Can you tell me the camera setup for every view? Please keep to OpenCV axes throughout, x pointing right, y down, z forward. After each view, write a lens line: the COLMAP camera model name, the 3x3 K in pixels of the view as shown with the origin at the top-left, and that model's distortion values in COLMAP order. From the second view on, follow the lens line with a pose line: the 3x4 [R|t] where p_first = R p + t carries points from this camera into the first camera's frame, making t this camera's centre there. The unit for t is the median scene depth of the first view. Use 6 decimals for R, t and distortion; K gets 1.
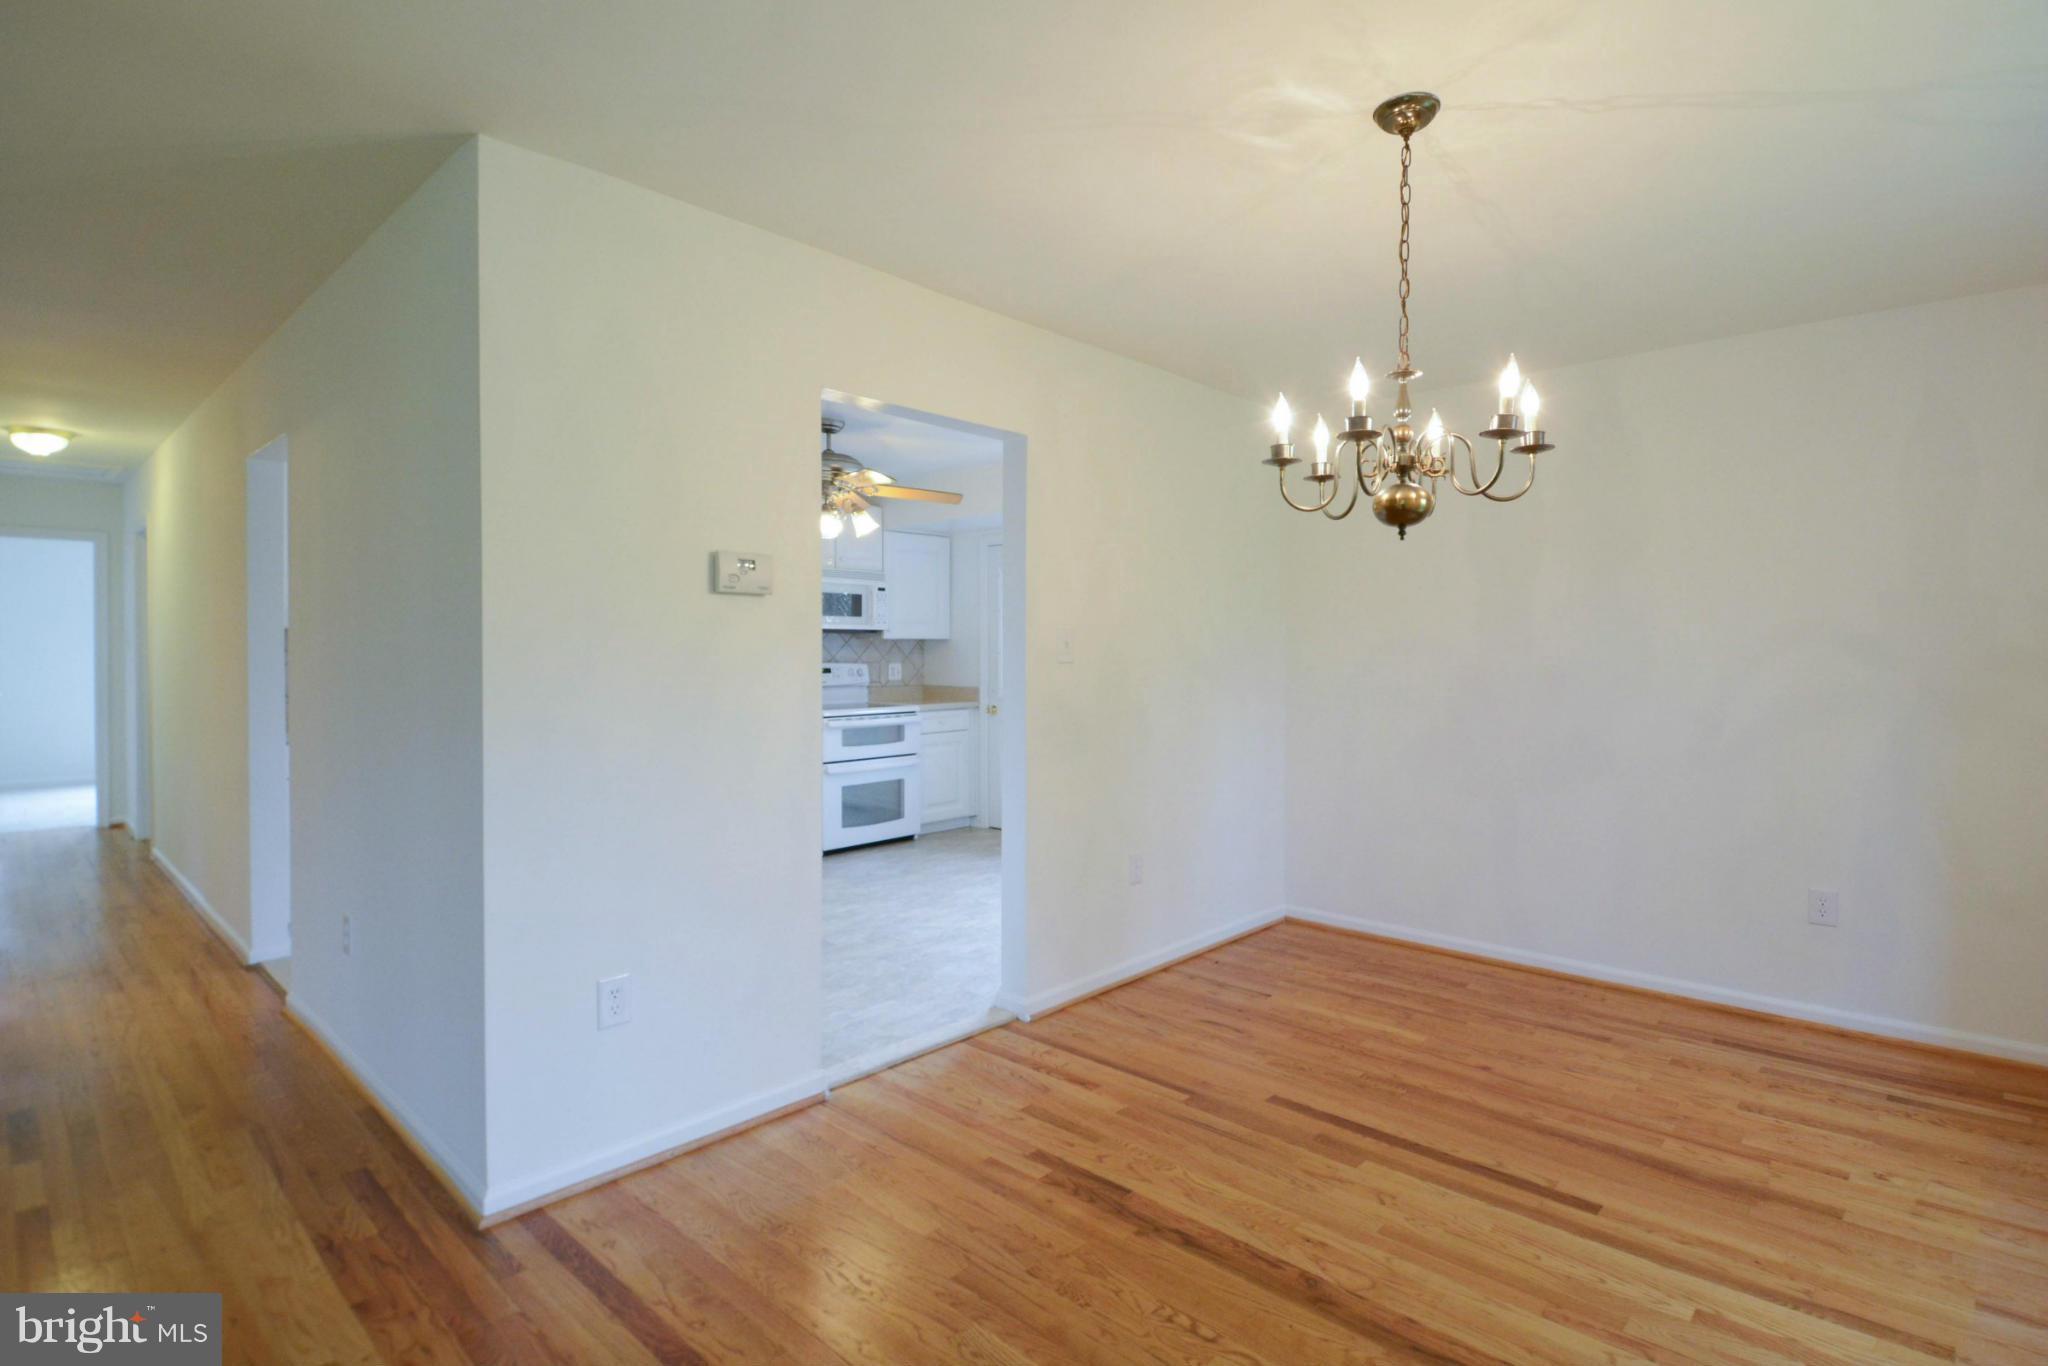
lens RADIAL K [[1022.1, 0, 1060.2], [0, 1022.1, 655.2], [0, 0, 1]] dist [0.021234, -0.027909]
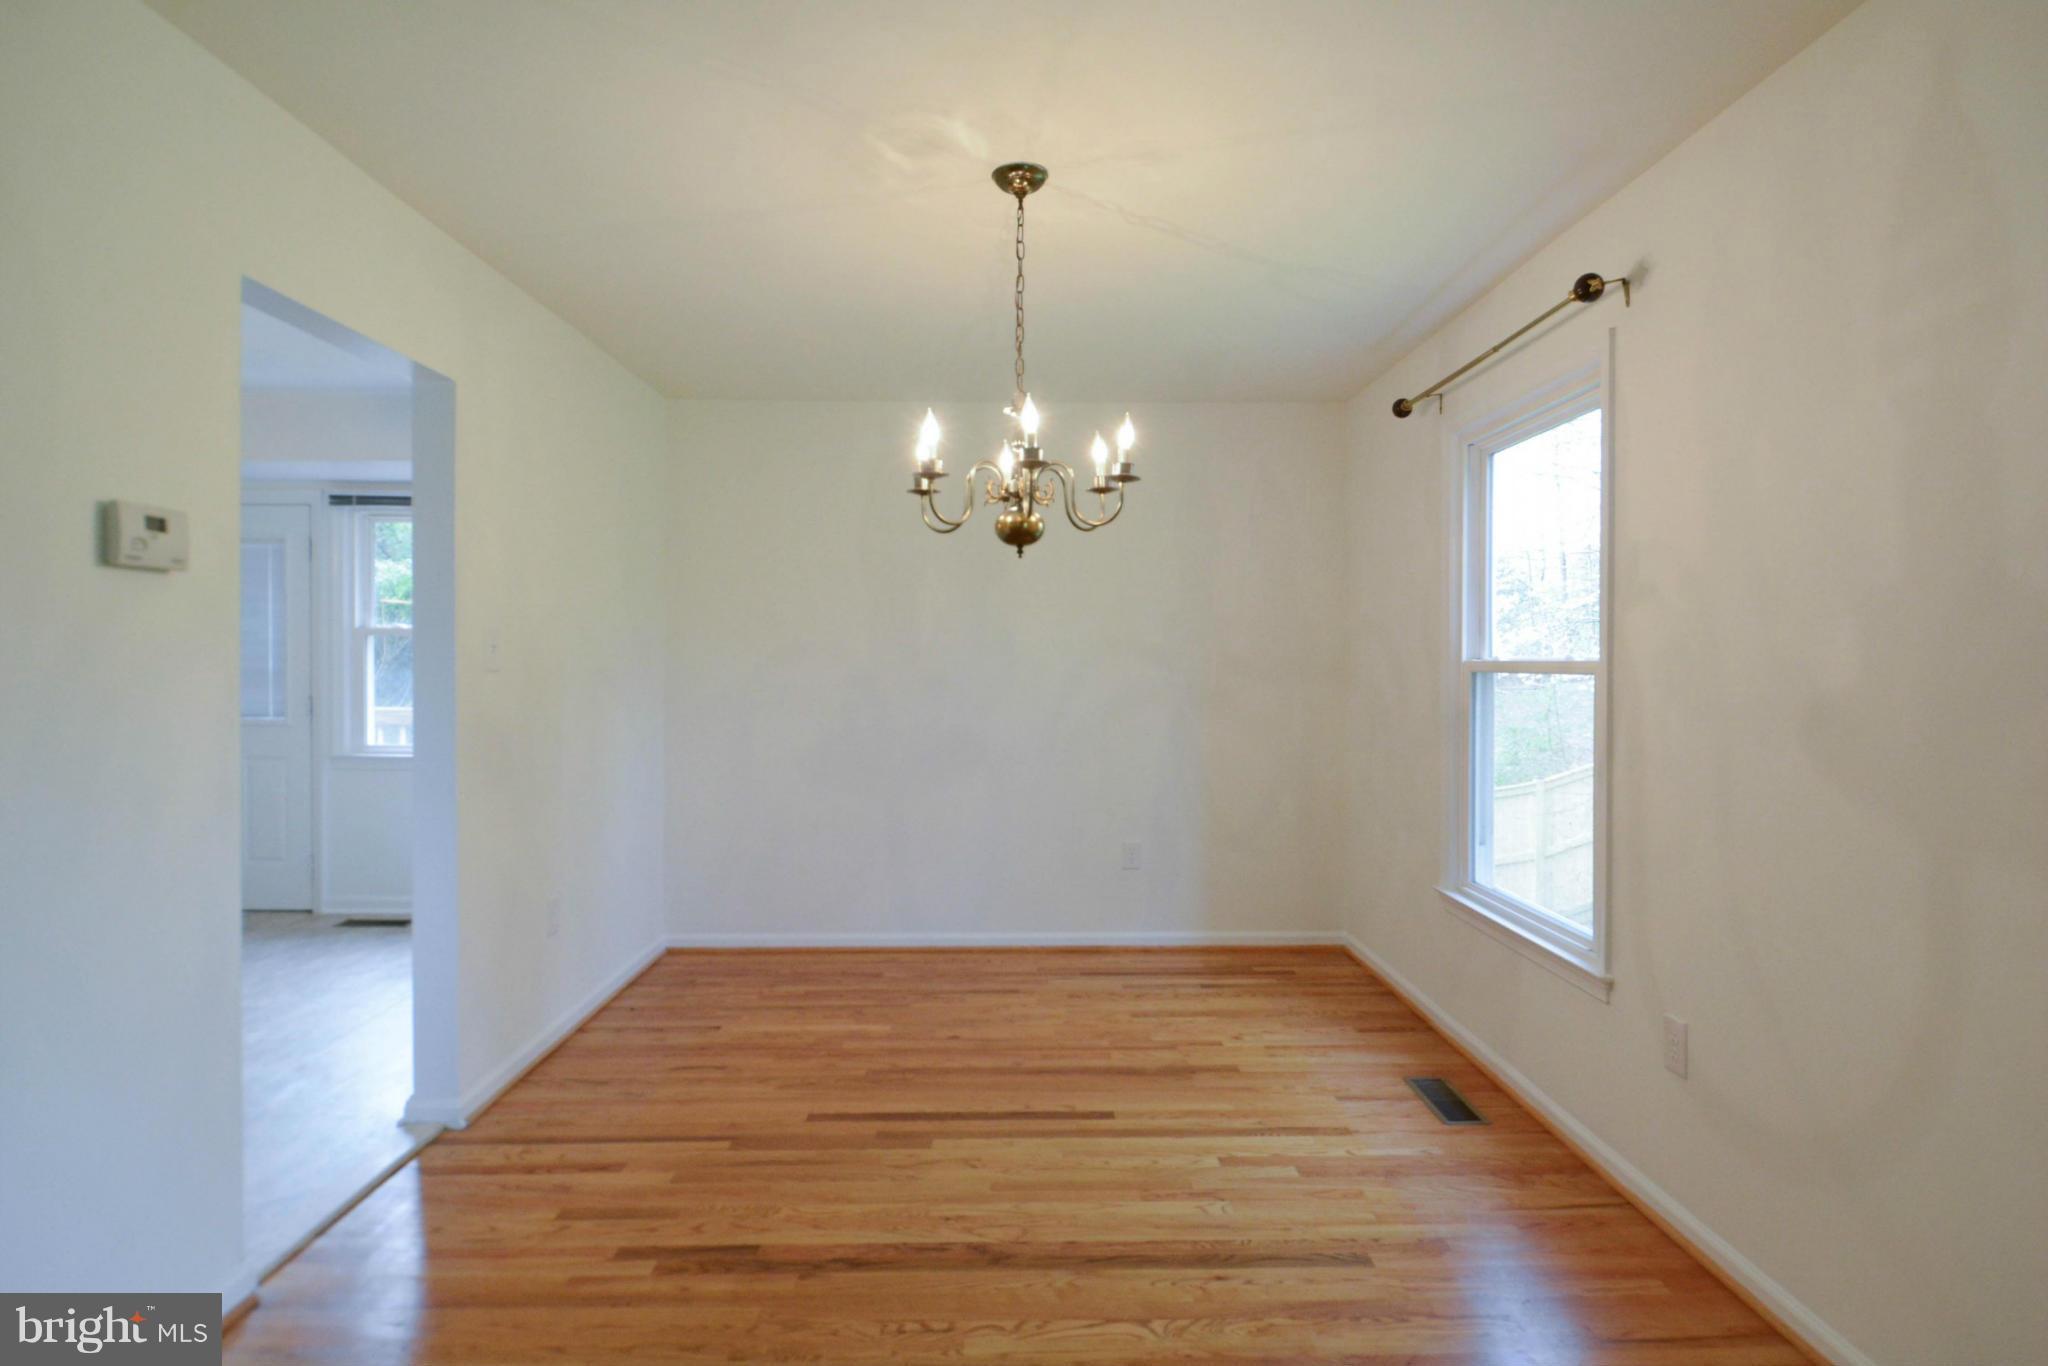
lens RADIAL K [[1098.0, 0, 1055.9], [0, 1098.0, 653.2], [0, 0, 1]] dist [0.026256, -0.033374]
pose [[0.713645, 0.003404, 0.700499, -0.391184], [0.002270, 0.999972, -0.007172, 0.000355], [-0.700504, 0.006709, 0.713617, 0.095247]]
